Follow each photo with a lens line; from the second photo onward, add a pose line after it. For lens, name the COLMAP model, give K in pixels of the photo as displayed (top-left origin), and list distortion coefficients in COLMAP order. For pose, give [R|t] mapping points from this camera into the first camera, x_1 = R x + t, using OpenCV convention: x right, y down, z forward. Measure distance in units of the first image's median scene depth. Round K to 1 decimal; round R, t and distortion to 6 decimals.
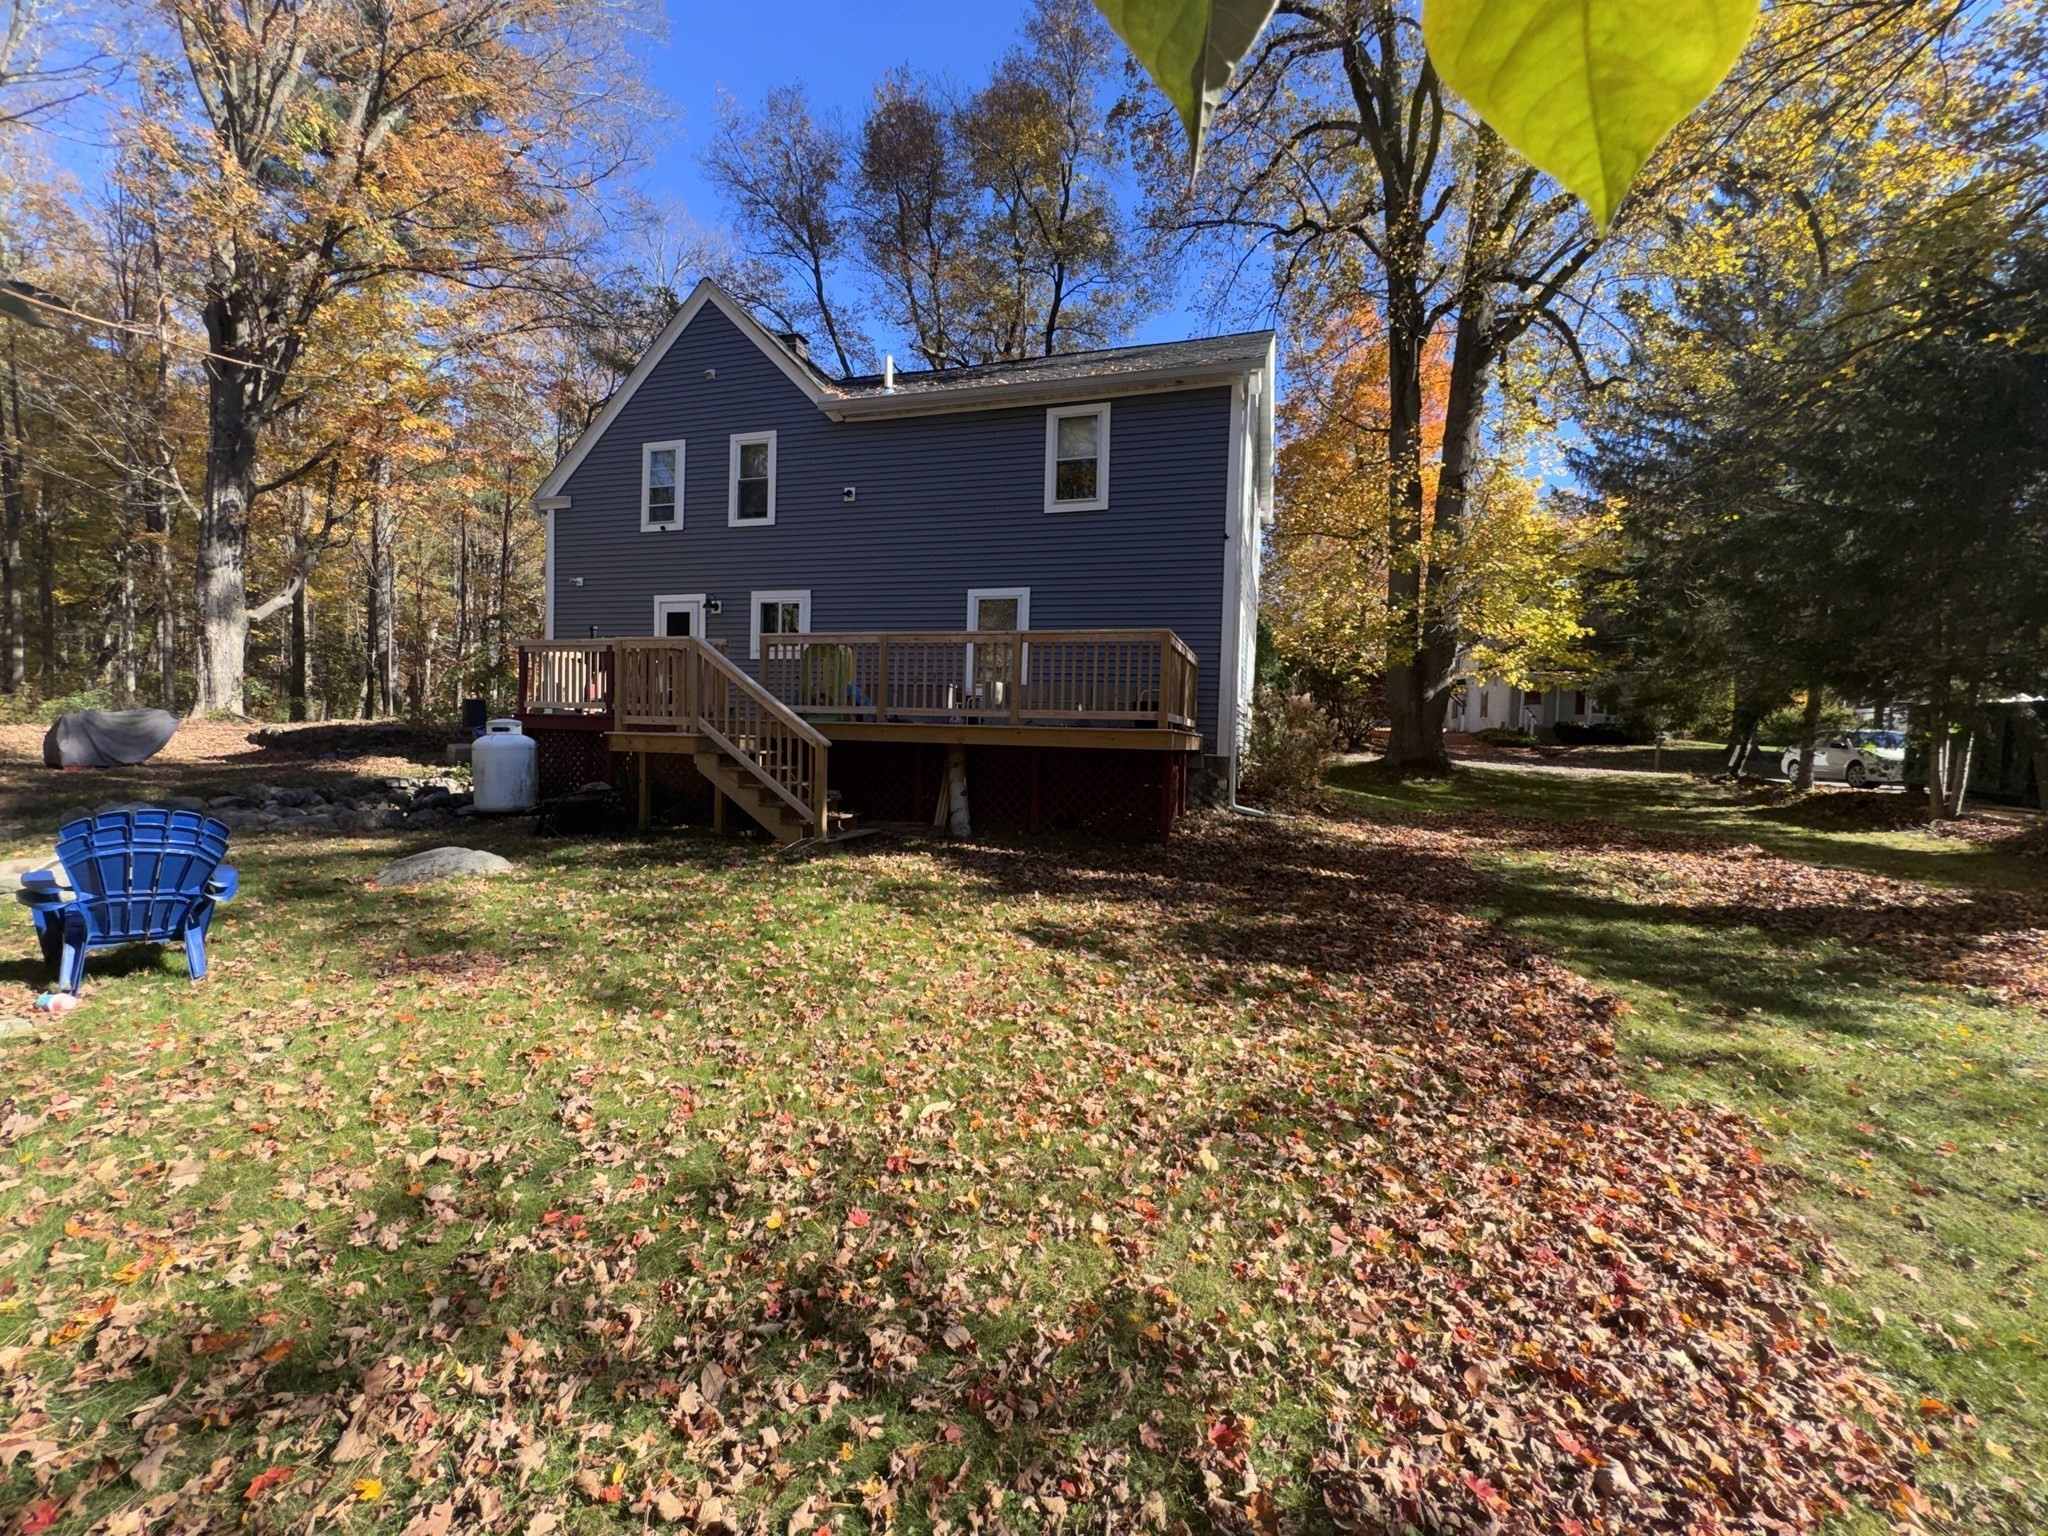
lens RADIAL K [[820.8, 0, 1030.5], [0, 820.8, 766.8], [0, 0, 1]] dist [-0.009403, -0.000287]
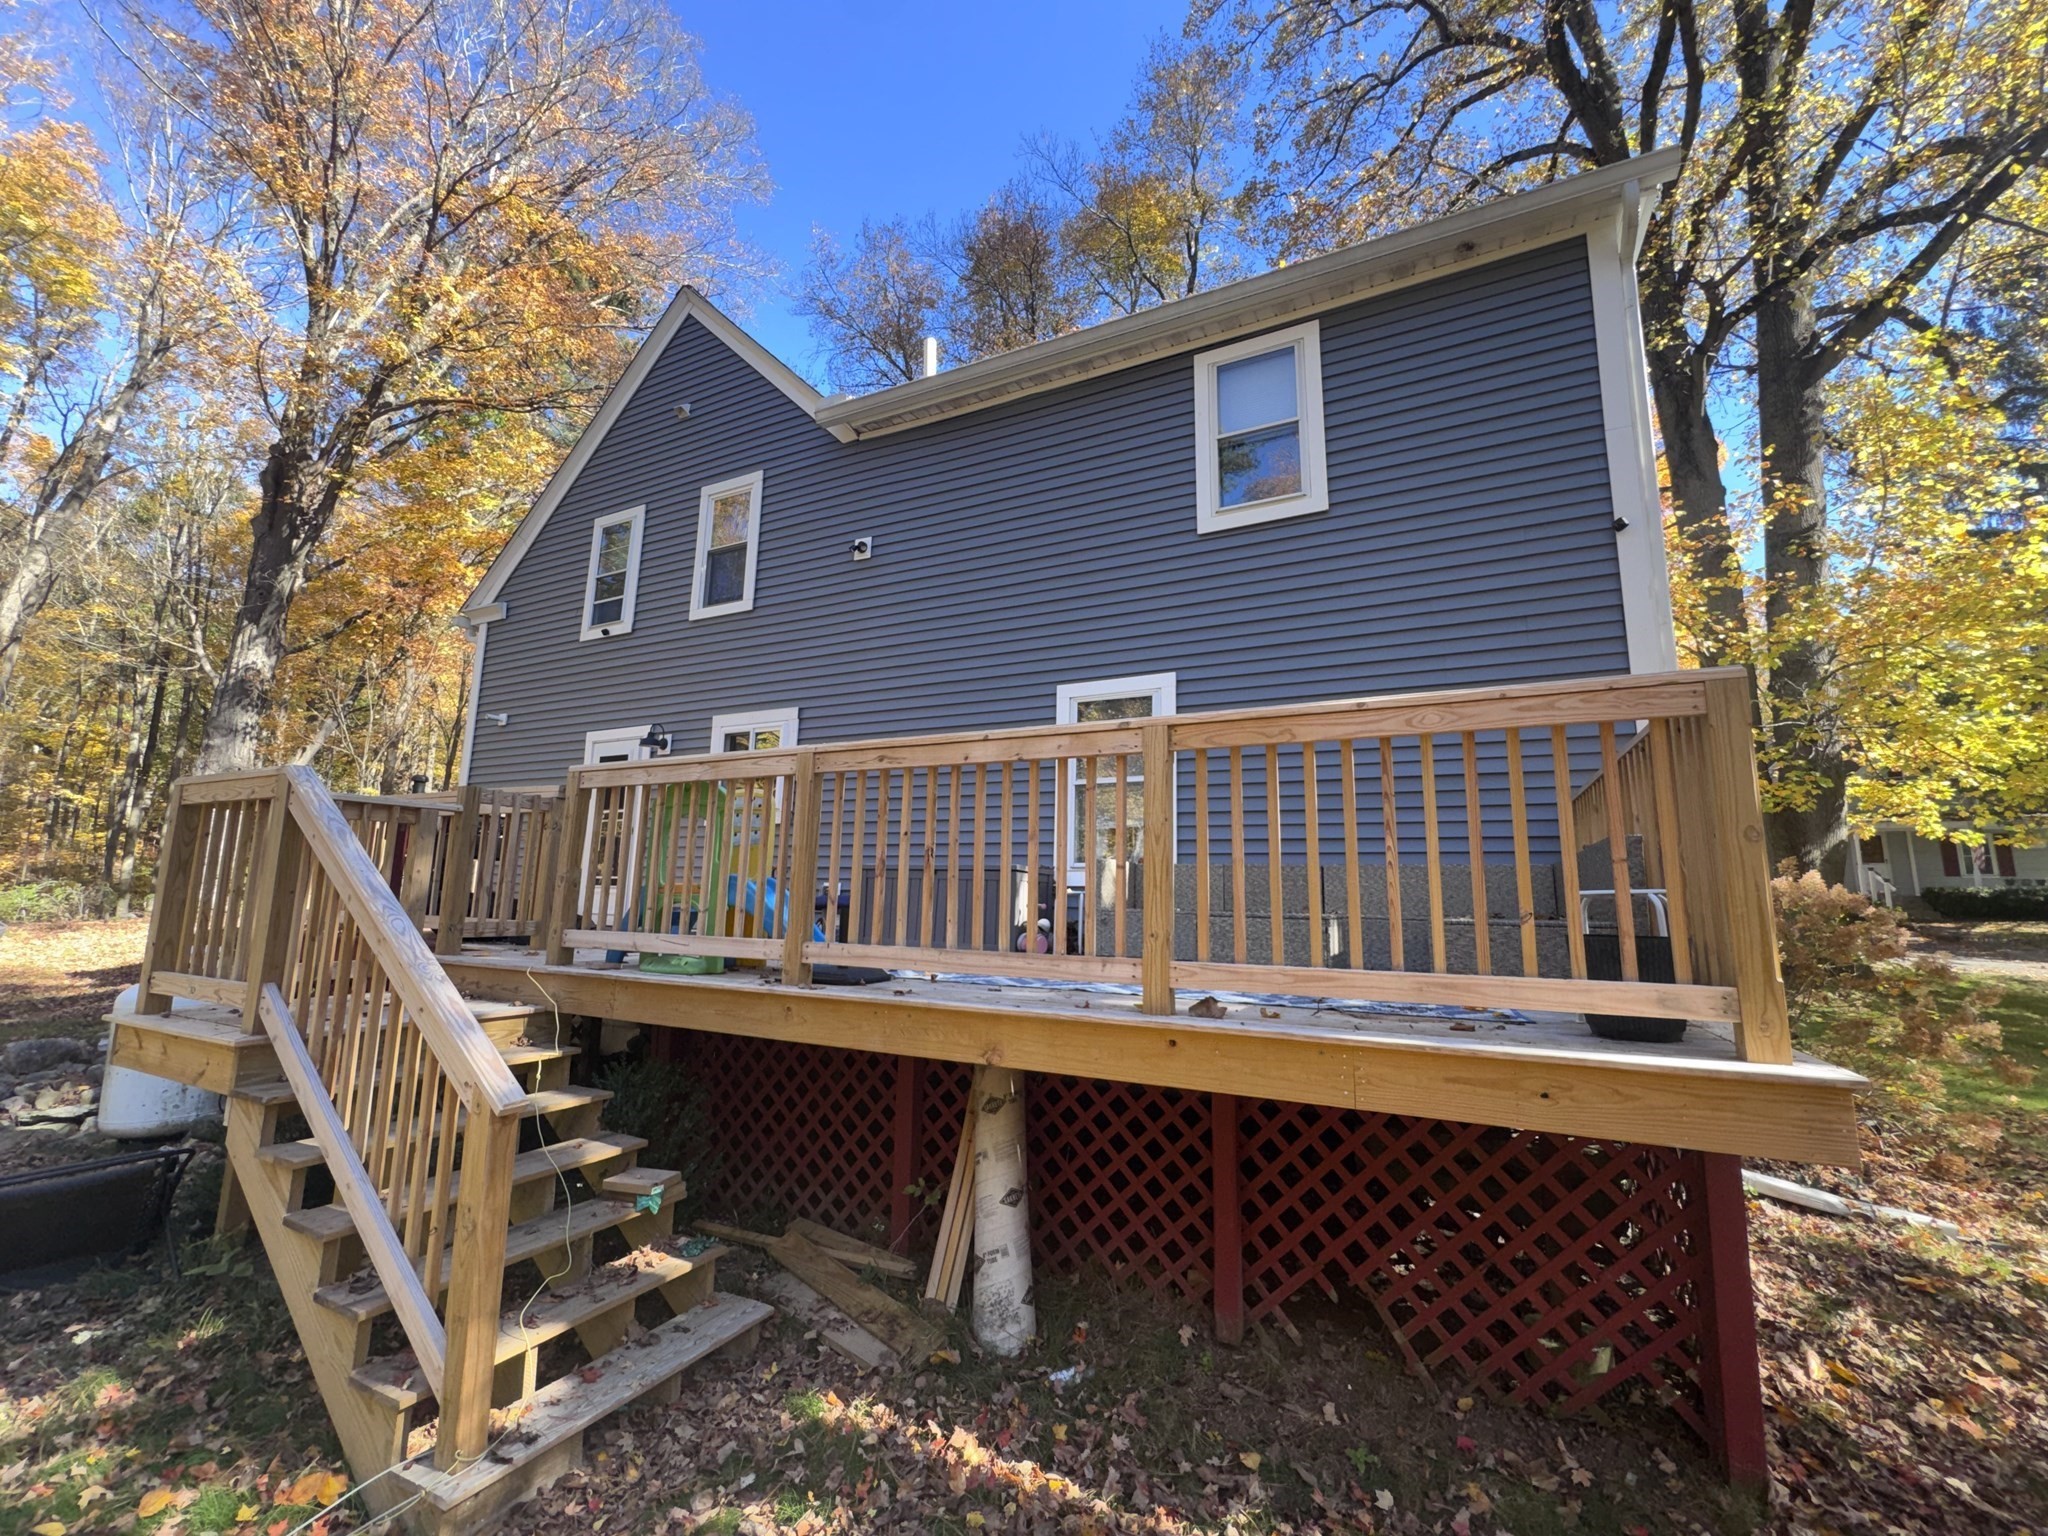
lens RADIAL K [[820.8, 0, 1021.8], [0, 820.8, 766.0], [0, 0, 1]] dist [-0.009403, -0.000287]
pose [[0.984133, -0.038975, -0.173097, -0.008063], [0.004037, 0.980242, -0.197762, -0.054883], [0.177385, 0.193925, 0.964846, 0.453435]]
